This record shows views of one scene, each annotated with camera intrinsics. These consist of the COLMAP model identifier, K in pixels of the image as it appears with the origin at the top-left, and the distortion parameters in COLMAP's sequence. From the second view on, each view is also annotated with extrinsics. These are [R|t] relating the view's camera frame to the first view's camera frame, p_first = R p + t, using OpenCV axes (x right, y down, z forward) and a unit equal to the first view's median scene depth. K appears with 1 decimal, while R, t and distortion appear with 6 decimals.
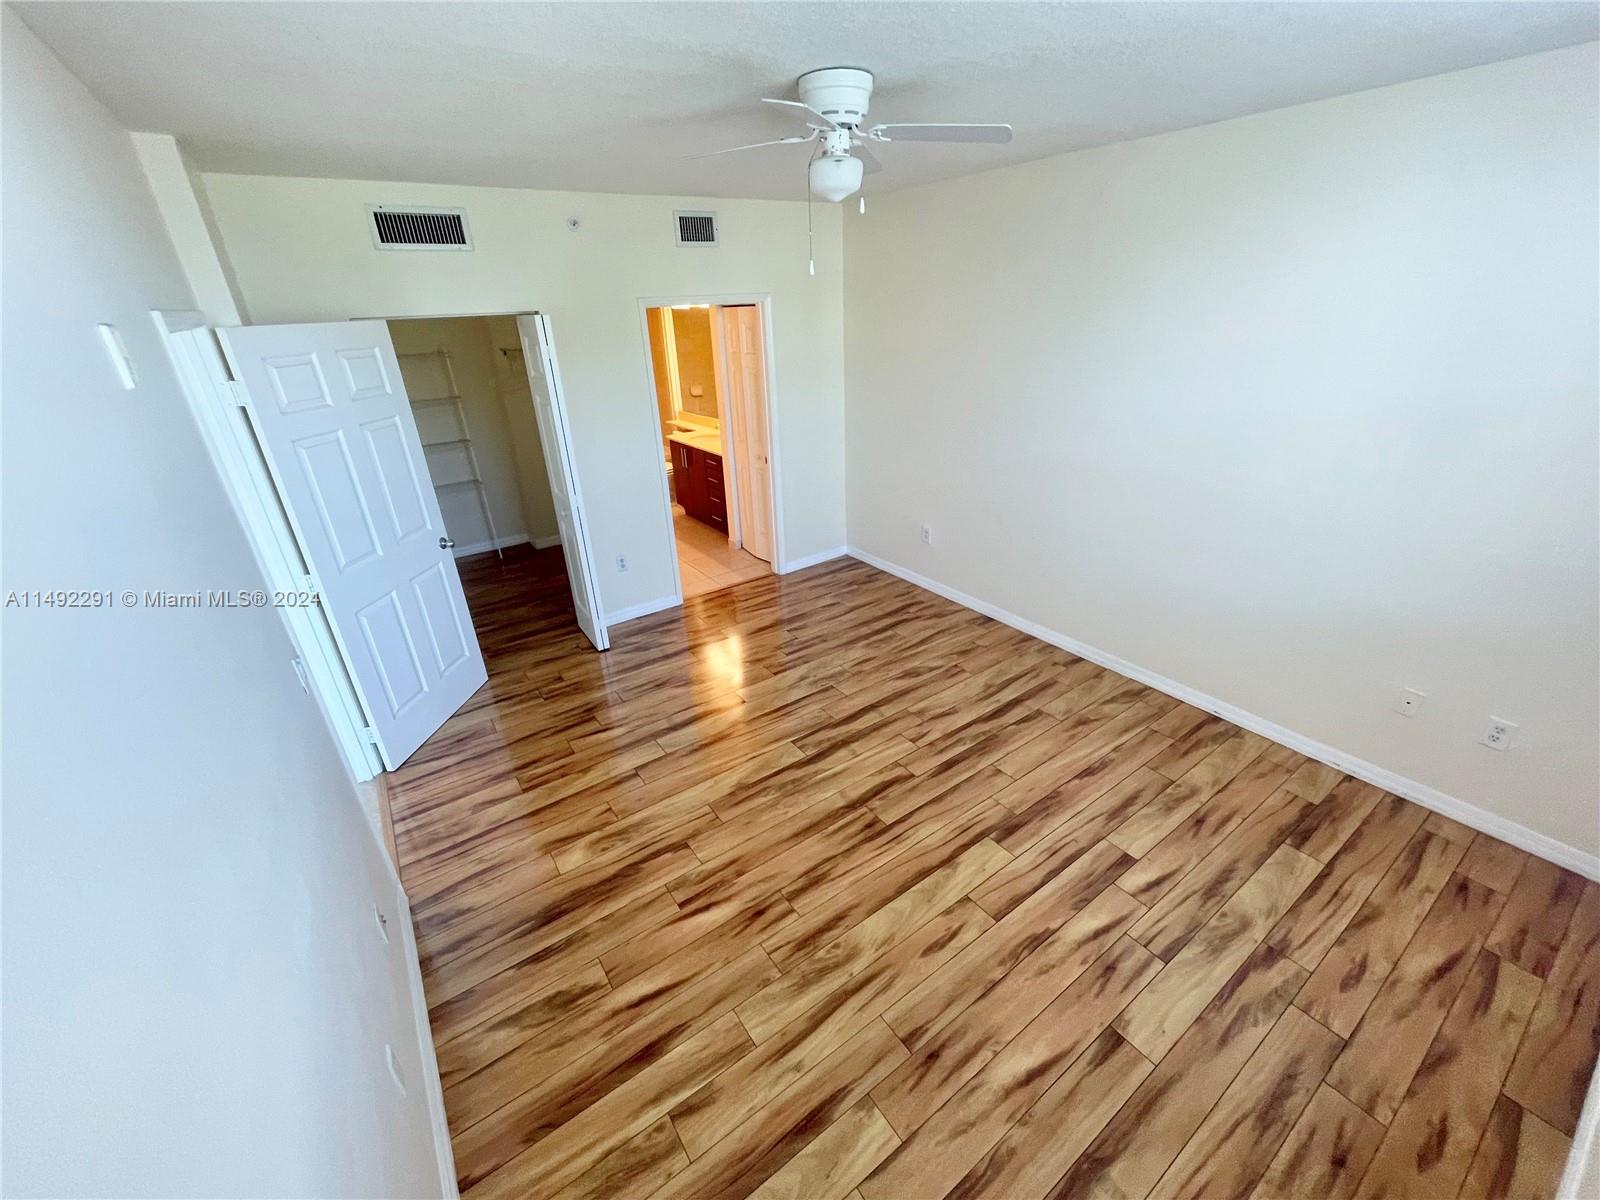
lens RADIAL K [[641.6, 0, 798.7], [0, 641.6, 599.6], [0, 0, 1]] dist [-0.008377, 0.002088]
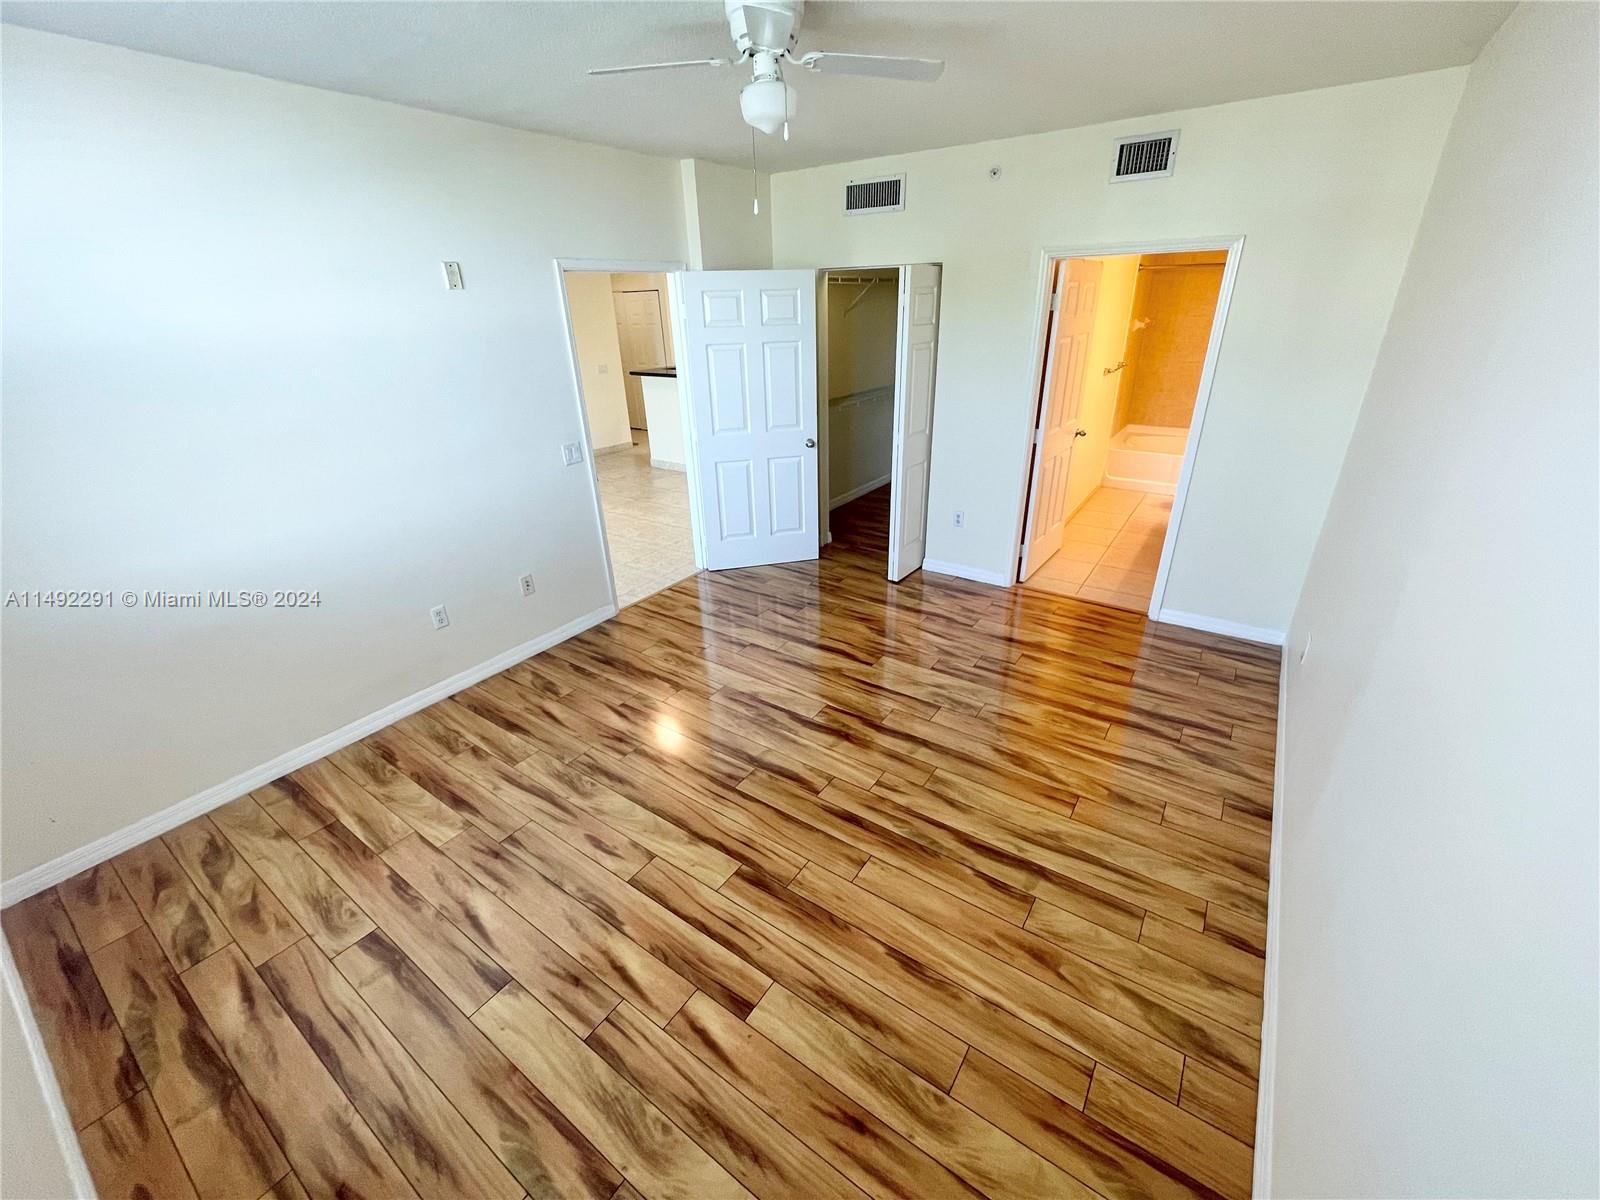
lens RADIAL K [[641.6, 0, 812.6], [0, 641.6, 603.9], [0, 0, 1]] dist [-0.008377, 0.002088]
pose [[0.358028, 0.428315, -0.829676, 0.902518], [-0.387139, 0.876697, 0.285528, -0.232228], [0.849670, 0.218972, 0.479700, 0.576351]]
